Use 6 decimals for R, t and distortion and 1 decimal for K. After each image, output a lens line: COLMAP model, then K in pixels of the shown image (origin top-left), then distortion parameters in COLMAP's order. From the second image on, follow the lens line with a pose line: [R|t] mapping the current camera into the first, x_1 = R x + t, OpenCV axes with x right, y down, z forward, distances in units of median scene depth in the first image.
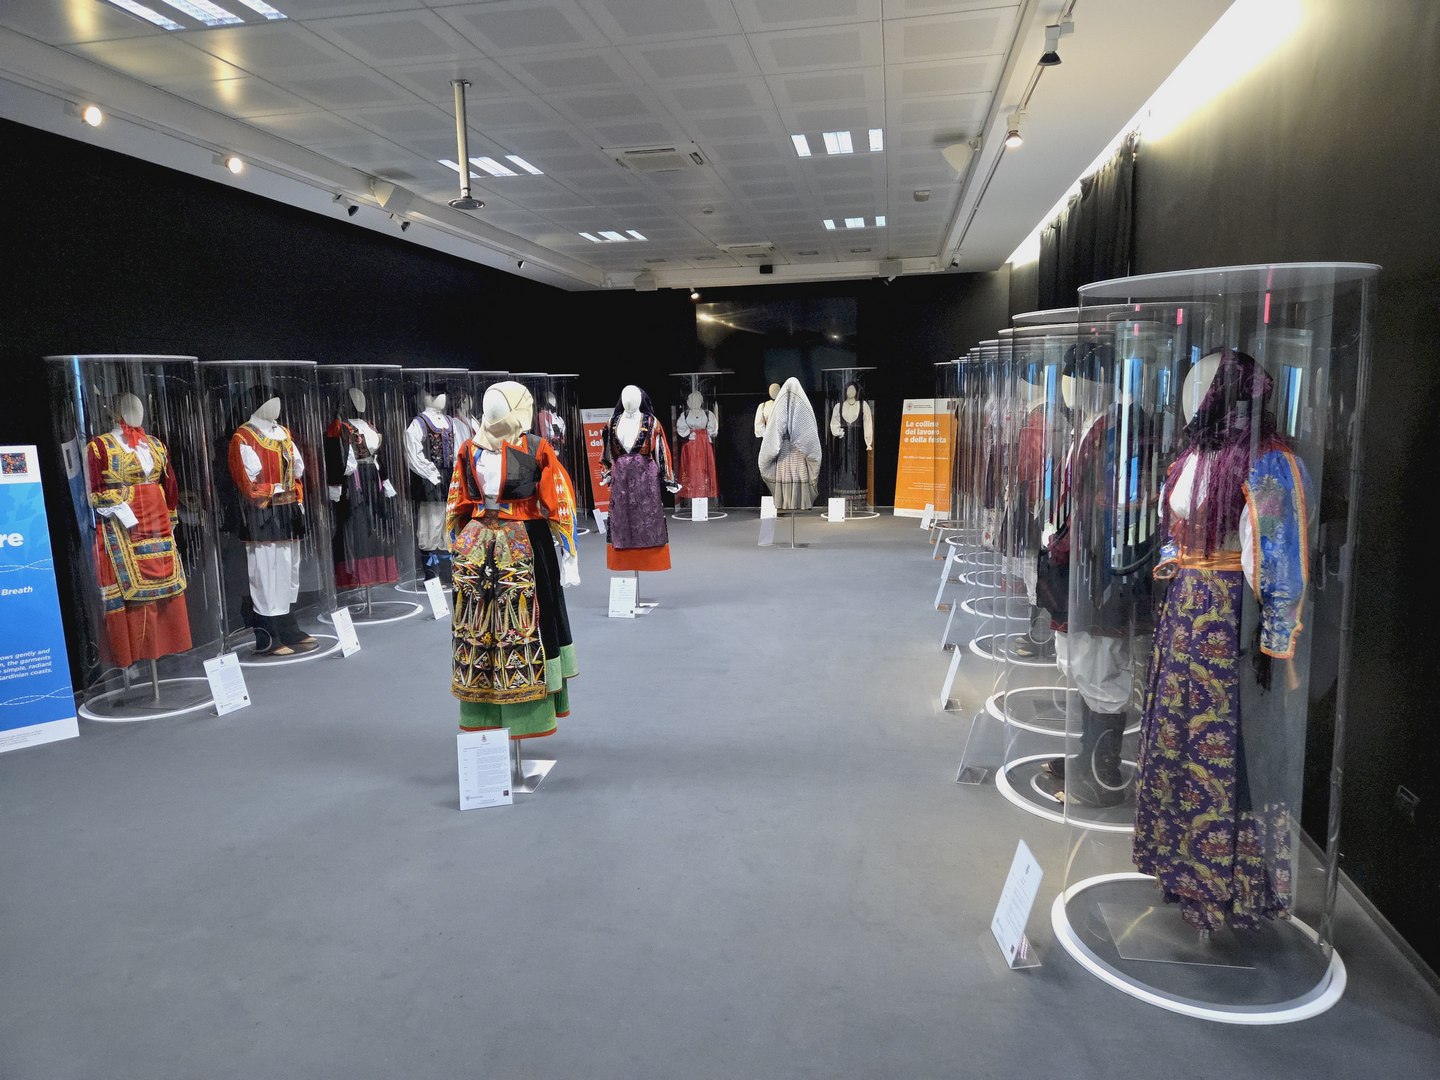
lens RADIAL K [[972.2, 0, 721.6], [0, 972.2, 533.8], [0, 0, 1]] dist [0.082330, -0.089143]
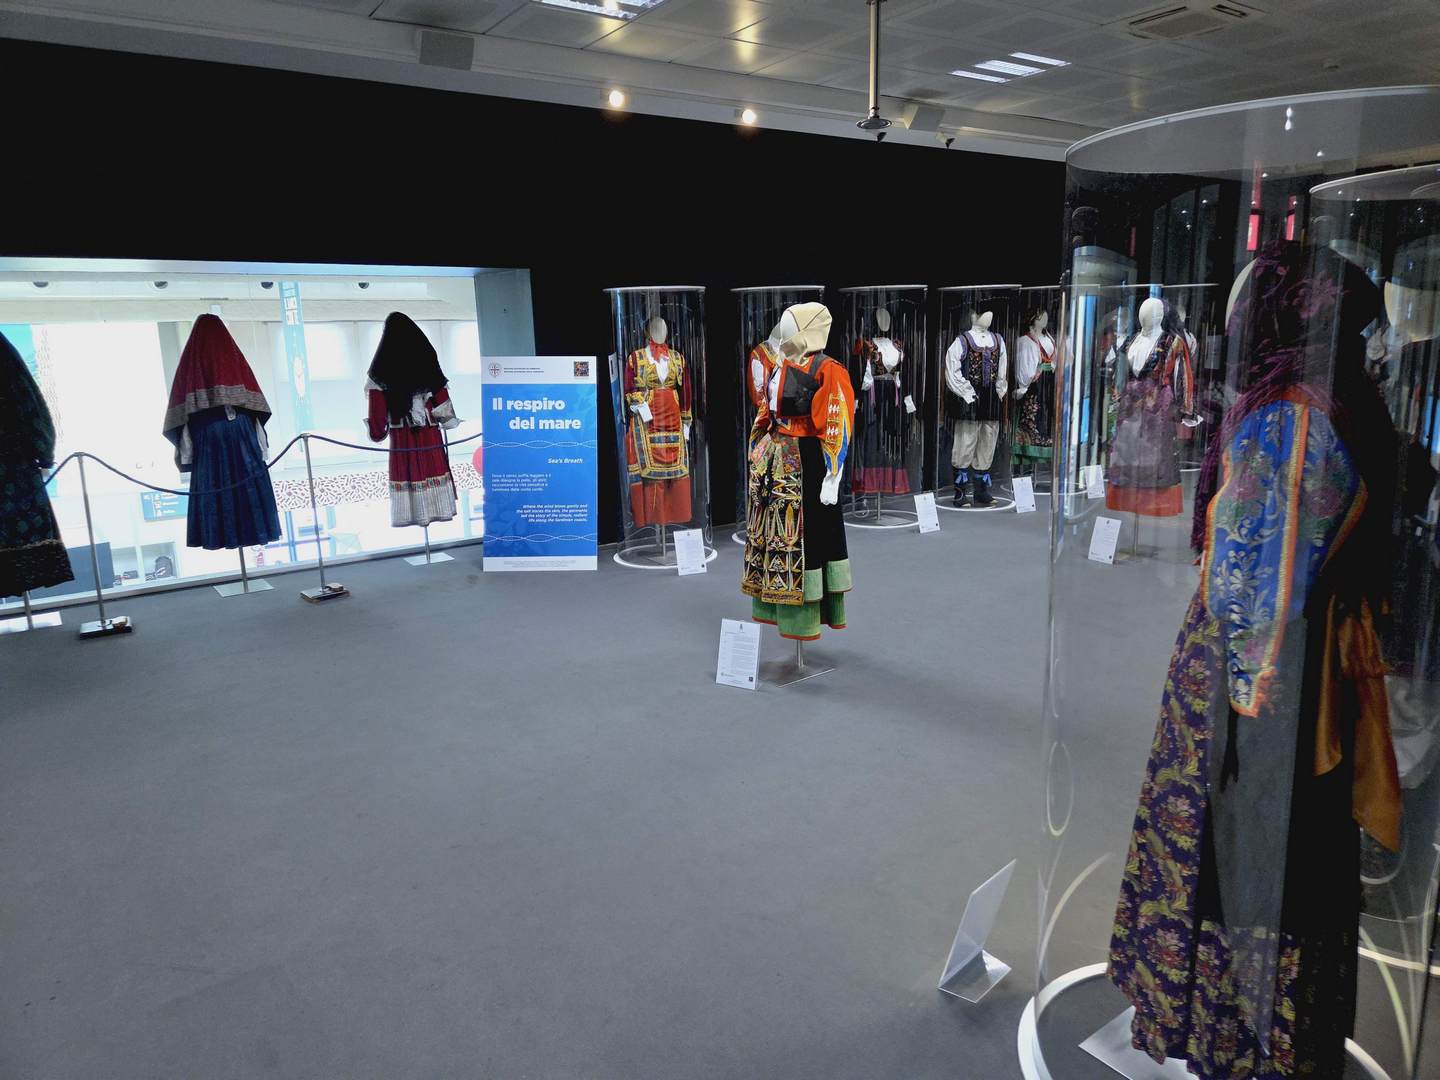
lens RADIAL K [[982.2, 0, 720.0], [0, 982.2, 540.0], [0, 0, 1]] dist [0.076386, -0.077399]
pose [[0.702671, 0.150848, -0.695341, 0.404789], [-0.089652, 0.988250, 0.123796, -0.022165], [0.705844, -0.024649, 0.707938, 0.146209]]
